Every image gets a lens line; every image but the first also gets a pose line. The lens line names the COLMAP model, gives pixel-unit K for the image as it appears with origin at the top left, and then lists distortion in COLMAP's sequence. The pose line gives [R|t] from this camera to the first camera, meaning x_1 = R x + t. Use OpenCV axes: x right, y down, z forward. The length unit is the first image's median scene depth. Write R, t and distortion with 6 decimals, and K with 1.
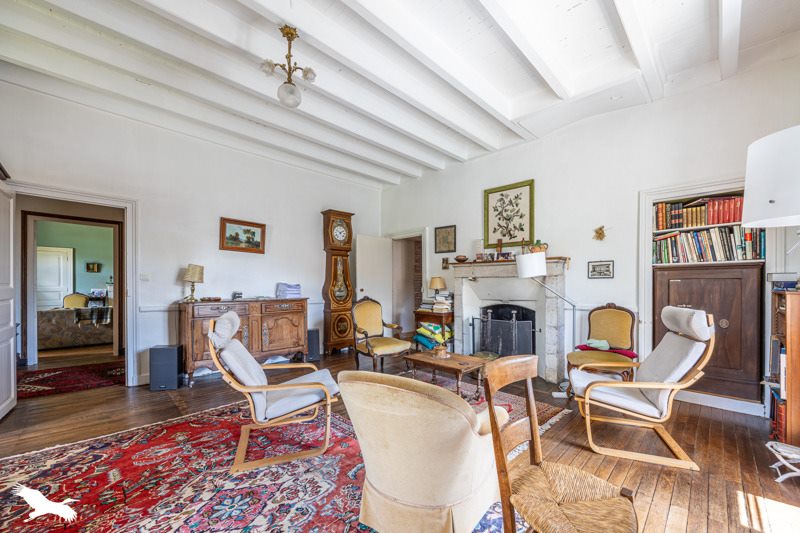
lens RADIAL K [[312.6, 0, 404.8], [0, 312.6, 286.4], [0, 0, 1]] dist [-0.003145, -0.000190]
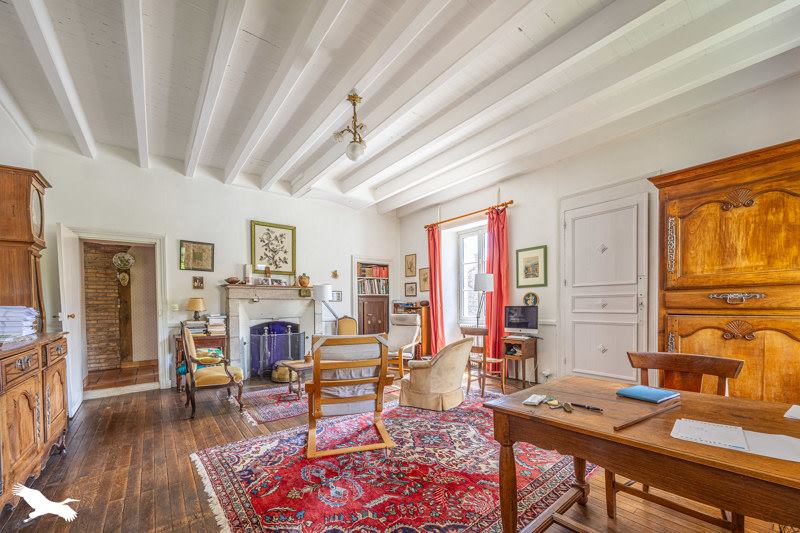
lens RADIAL K [[312.6, 0, 405.8], [0, 312.6, 311.6], [0, 0, 1]] dist [-0.003145, -0.000190]
pose [[0.130732, -0.024232, 0.991122, -0.834630], [0.014366, 0.999643, 0.022545, -0.002489], [-0.991314, 0.011291, 0.131033, 0.346538]]
